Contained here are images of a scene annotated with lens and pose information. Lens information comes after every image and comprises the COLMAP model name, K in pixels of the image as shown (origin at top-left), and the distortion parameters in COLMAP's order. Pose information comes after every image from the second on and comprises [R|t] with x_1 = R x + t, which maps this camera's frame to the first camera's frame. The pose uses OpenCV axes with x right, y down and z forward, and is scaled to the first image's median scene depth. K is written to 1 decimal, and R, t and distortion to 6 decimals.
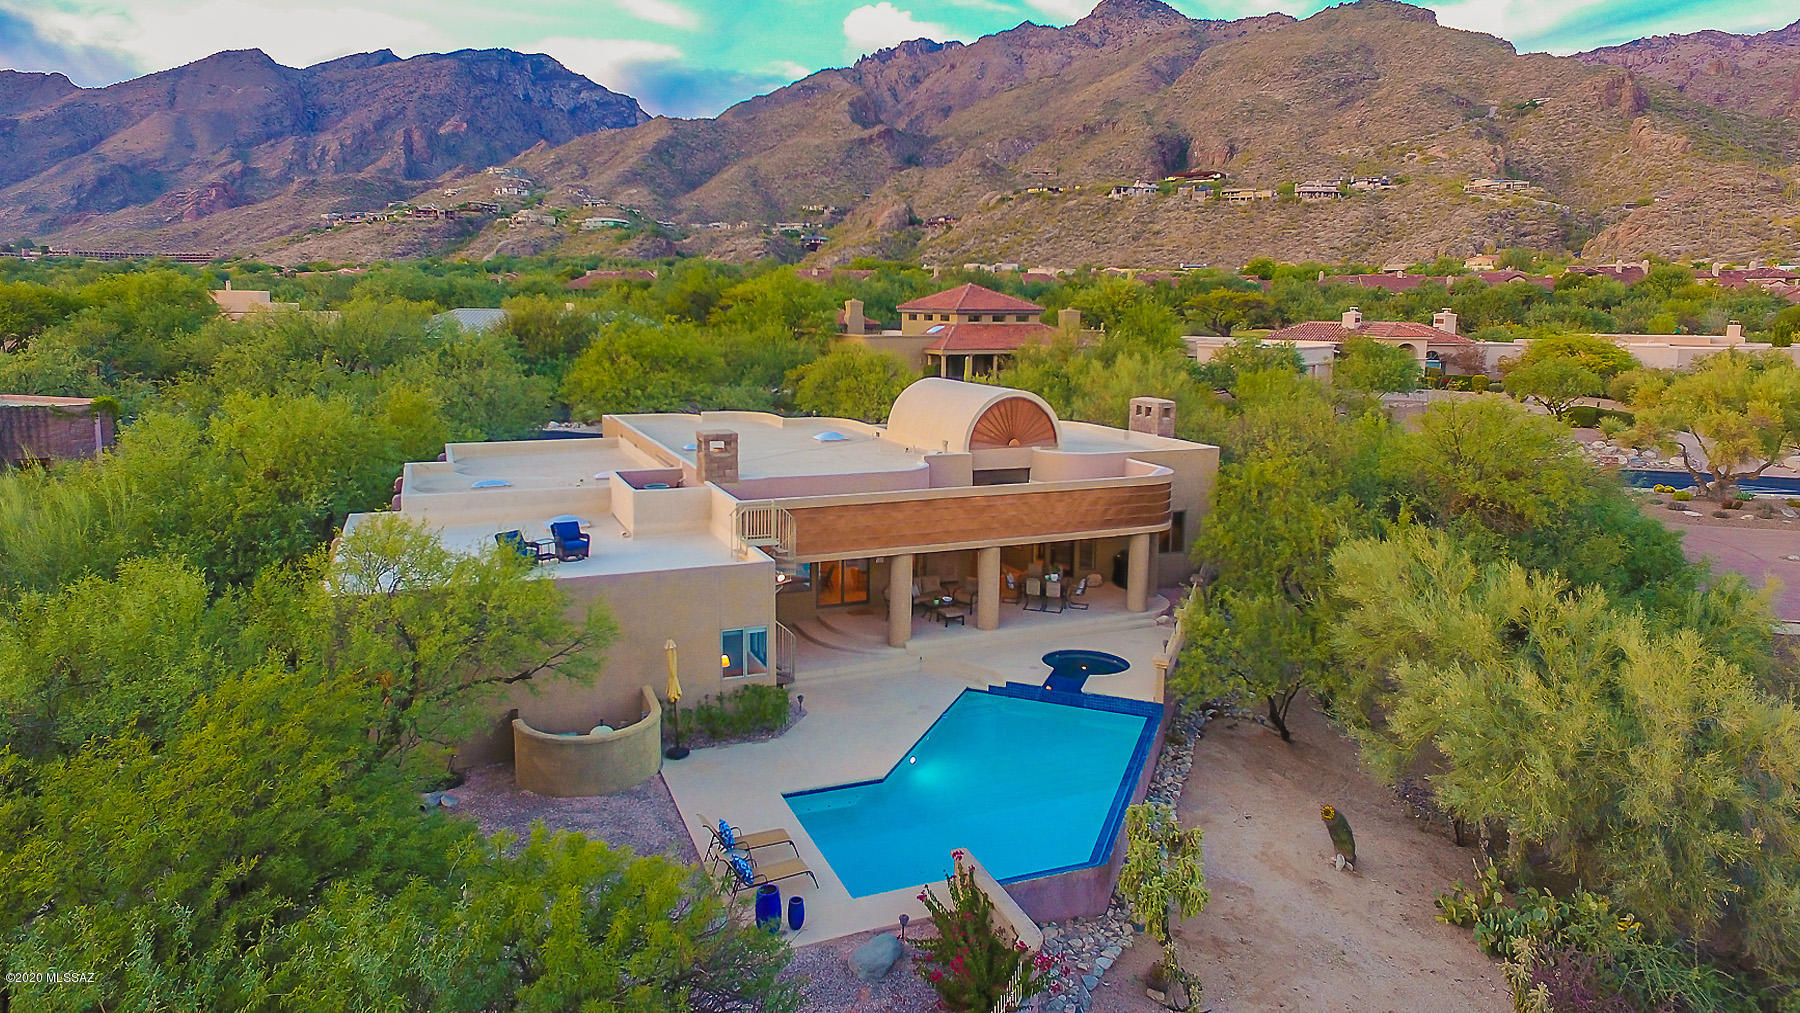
lens RADIAL K [[1121.8, 0, 889.0], [0, 1121.8, 509.4], [0, 0, 1]] dist [0.003286, 0.009651]
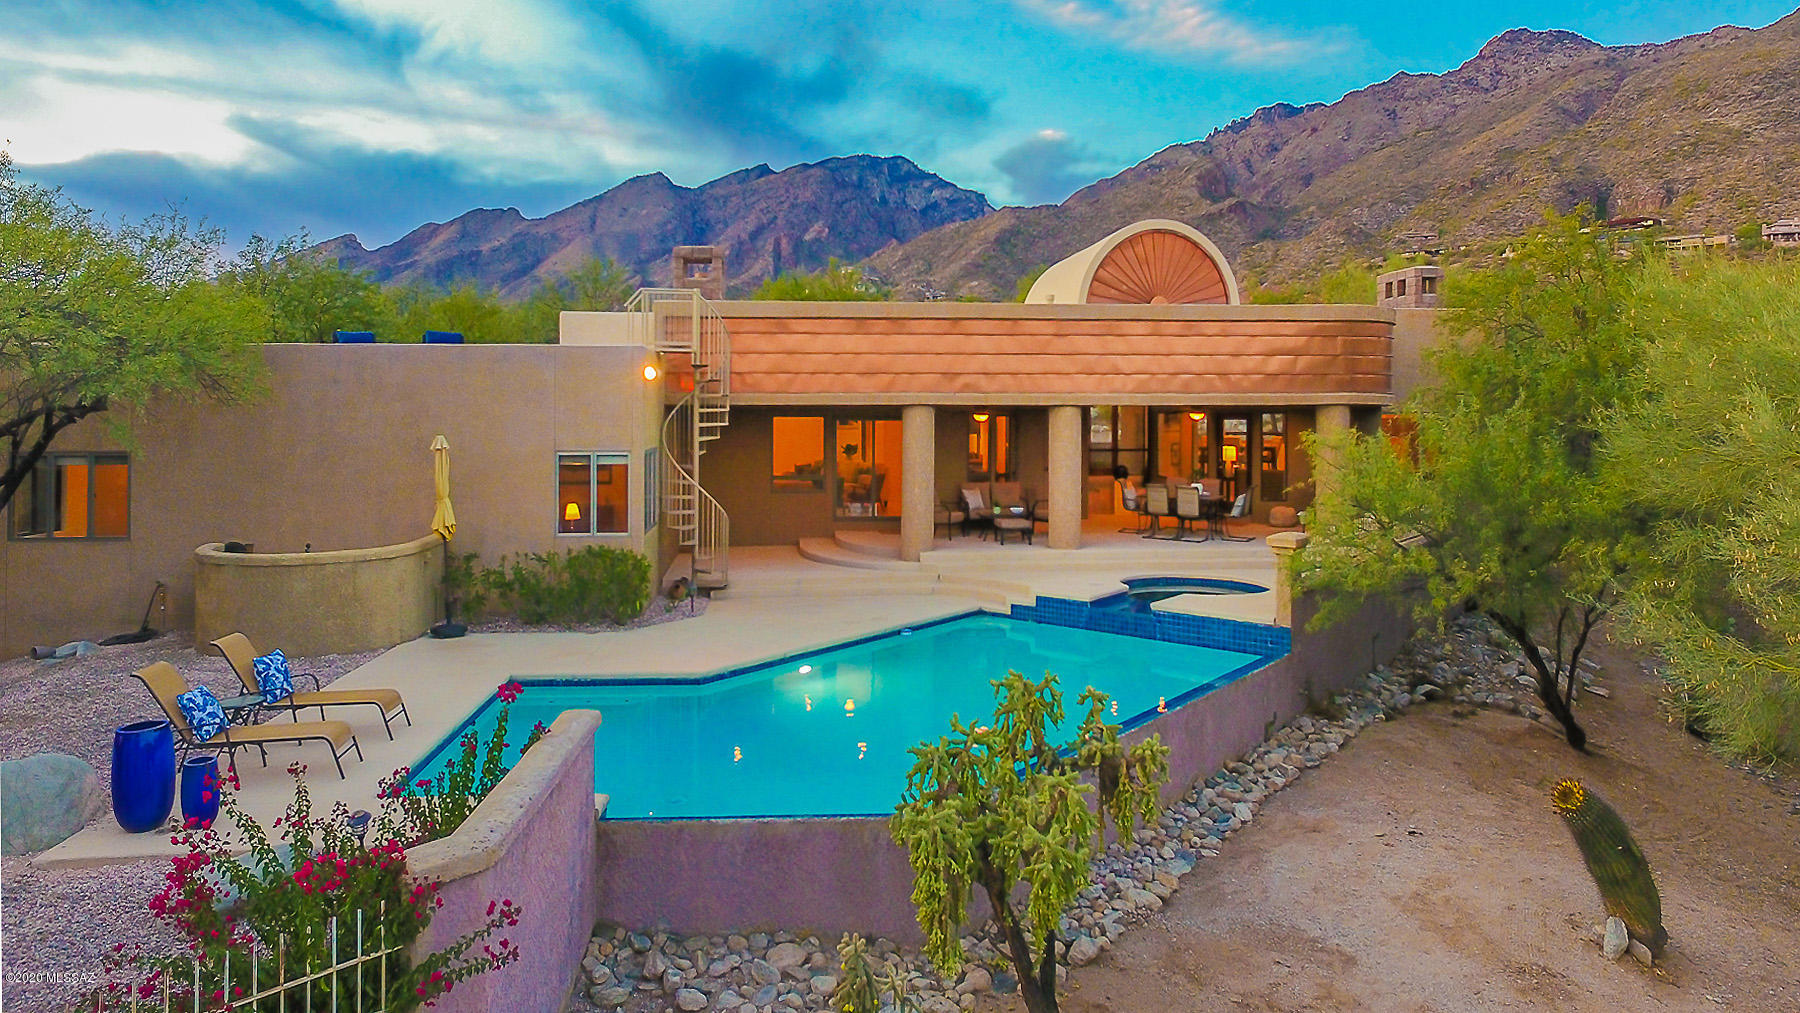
lens RADIAL K [[1121.8, 0, 990.4], [0, 1121.8, 483.7], [0, 0, 1]] dist [0.003286, 0.009651]
pose [[0.954532, 0.022887, -0.297227, 0.081694], [-0.080706, 0.979655, -0.183748, 0.066227], [0.286975, 0.199381, 0.936959, 0.142235]]
